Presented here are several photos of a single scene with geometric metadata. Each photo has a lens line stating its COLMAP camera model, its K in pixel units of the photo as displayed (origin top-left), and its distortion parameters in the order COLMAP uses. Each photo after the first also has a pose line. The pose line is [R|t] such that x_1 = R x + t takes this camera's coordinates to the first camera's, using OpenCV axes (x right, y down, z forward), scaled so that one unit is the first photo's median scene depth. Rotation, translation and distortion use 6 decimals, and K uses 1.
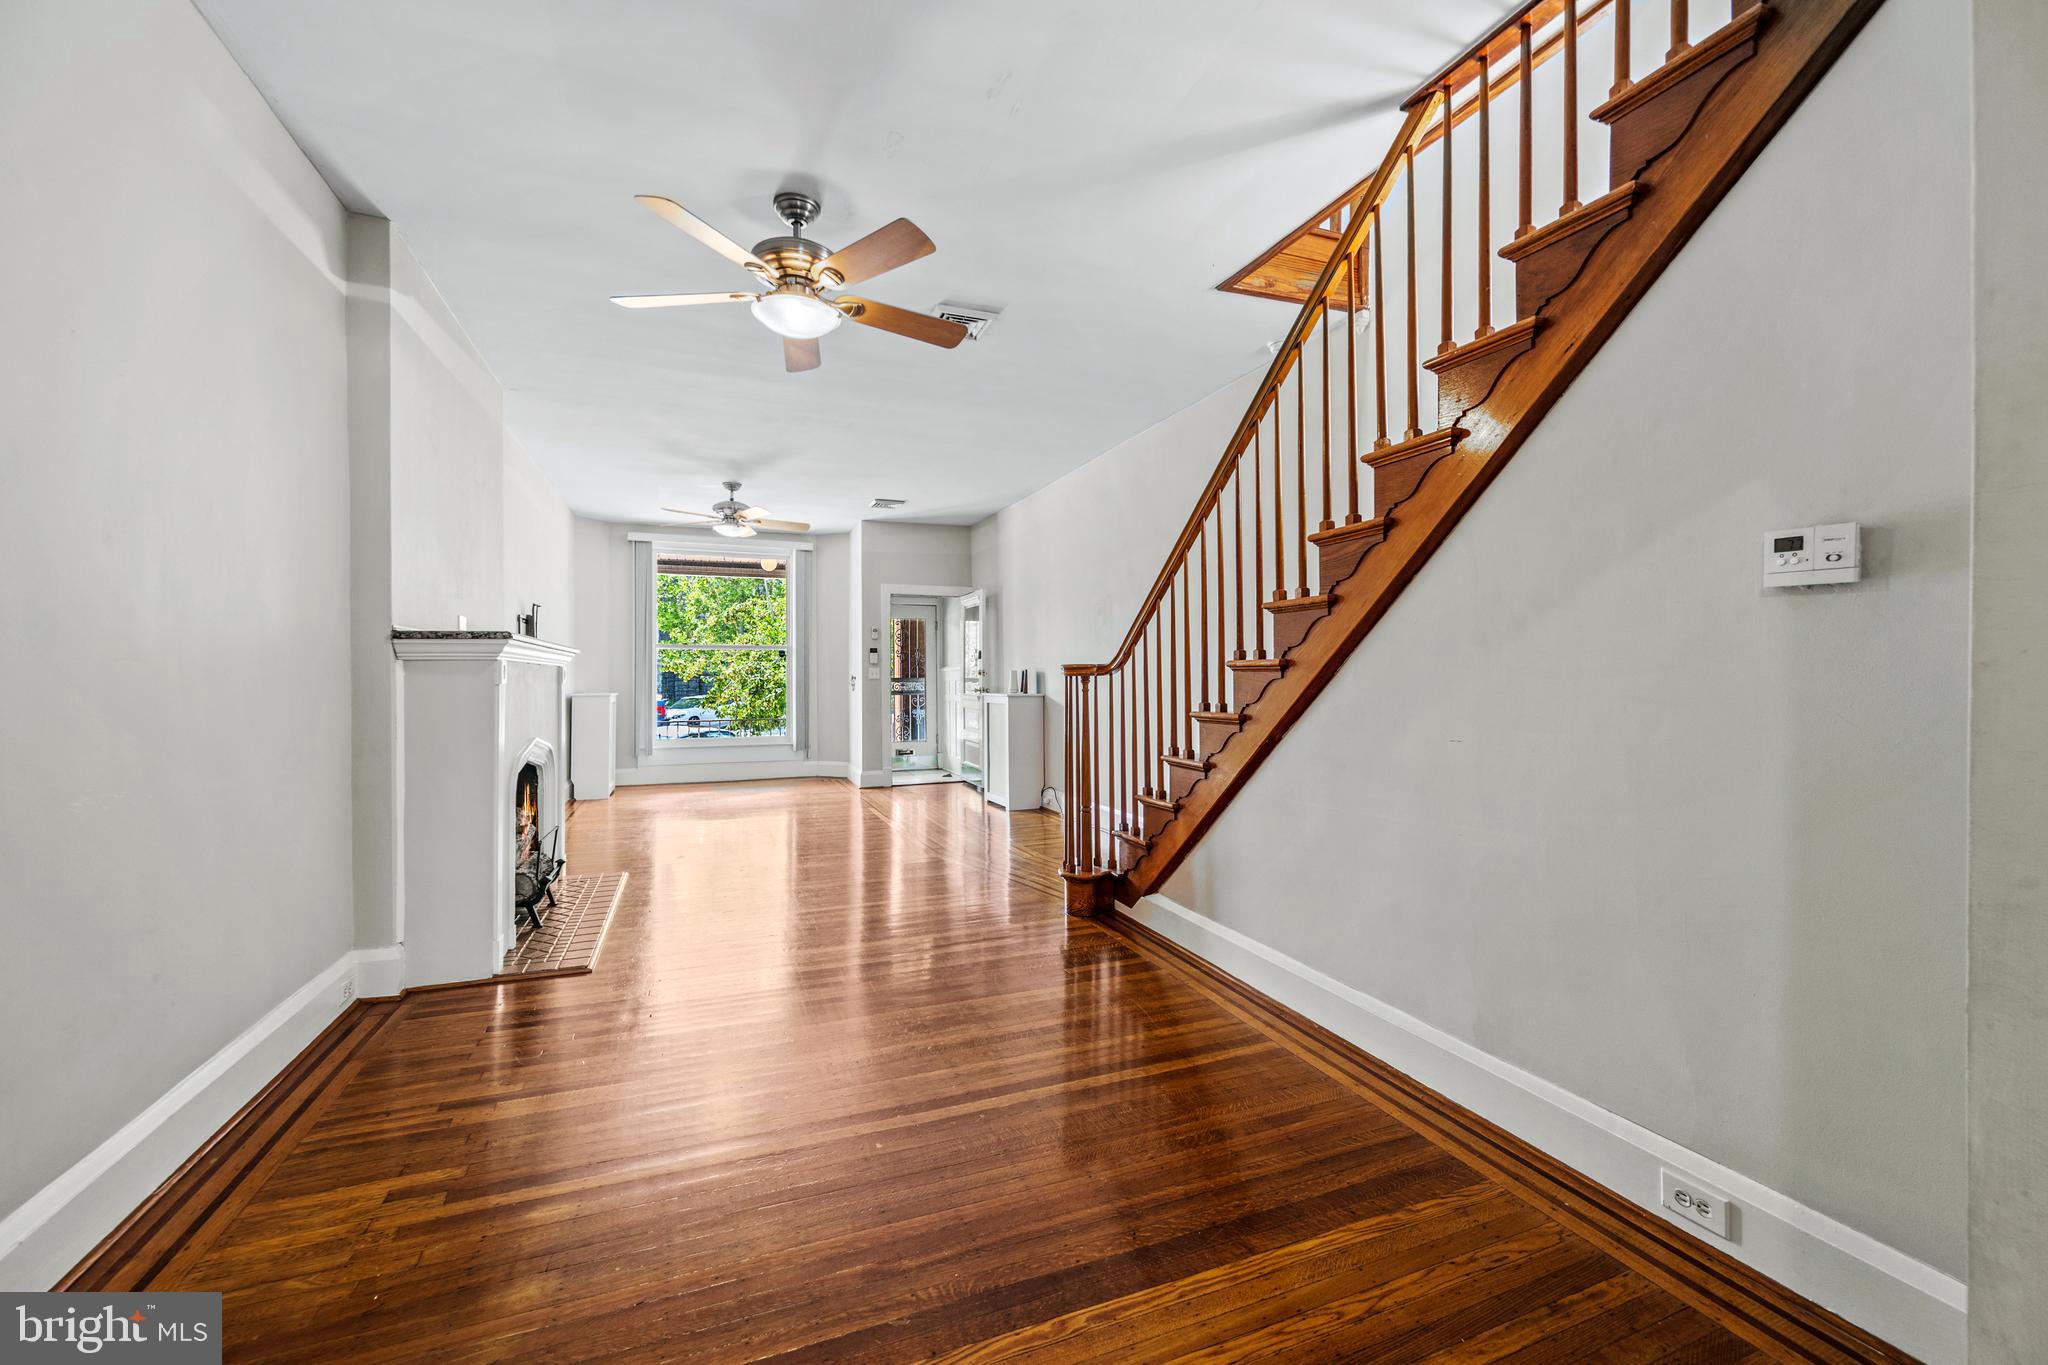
lens RADIAL K [[807.7, 0, 1023.2], [0, 807.7, 675.7], [0, 0, 1]] dist [-0.000192, -0.000077]
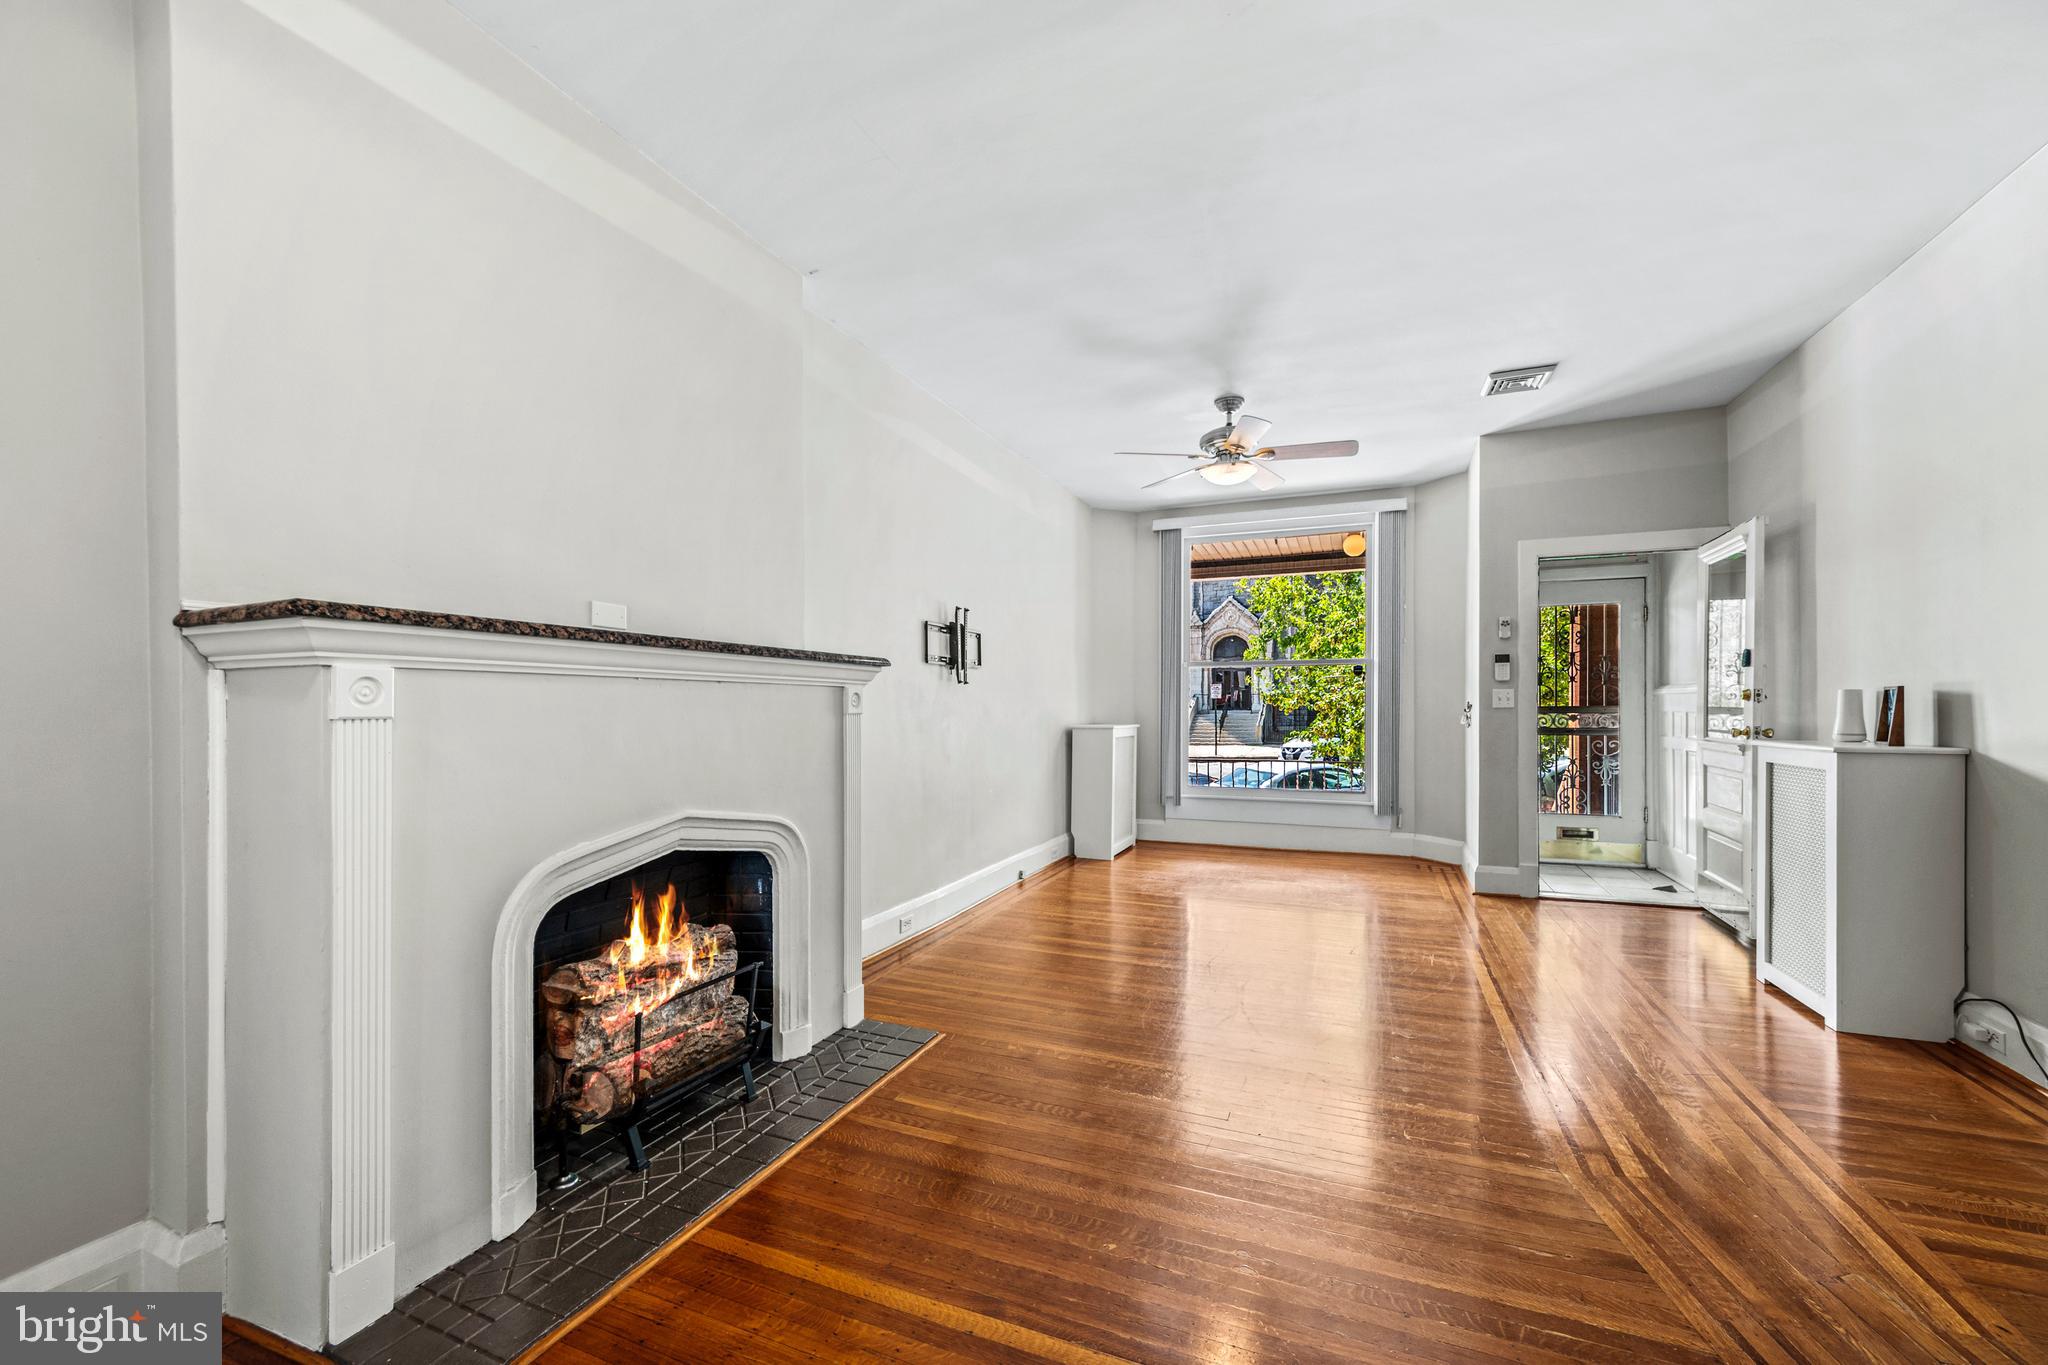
lens RADIAL K [[823.9, 0, 1021.4], [0, 823.9, 713.1], [0, 0, 1]] dist [0.000051, 0.000077]
pose [[0.711080, 0.007663, -0.703070, -0.015319], [0.000415, 0.999936, 0.011318, 0.000902], [0.703111, -0.008339, 0.711031, 0.335853]]
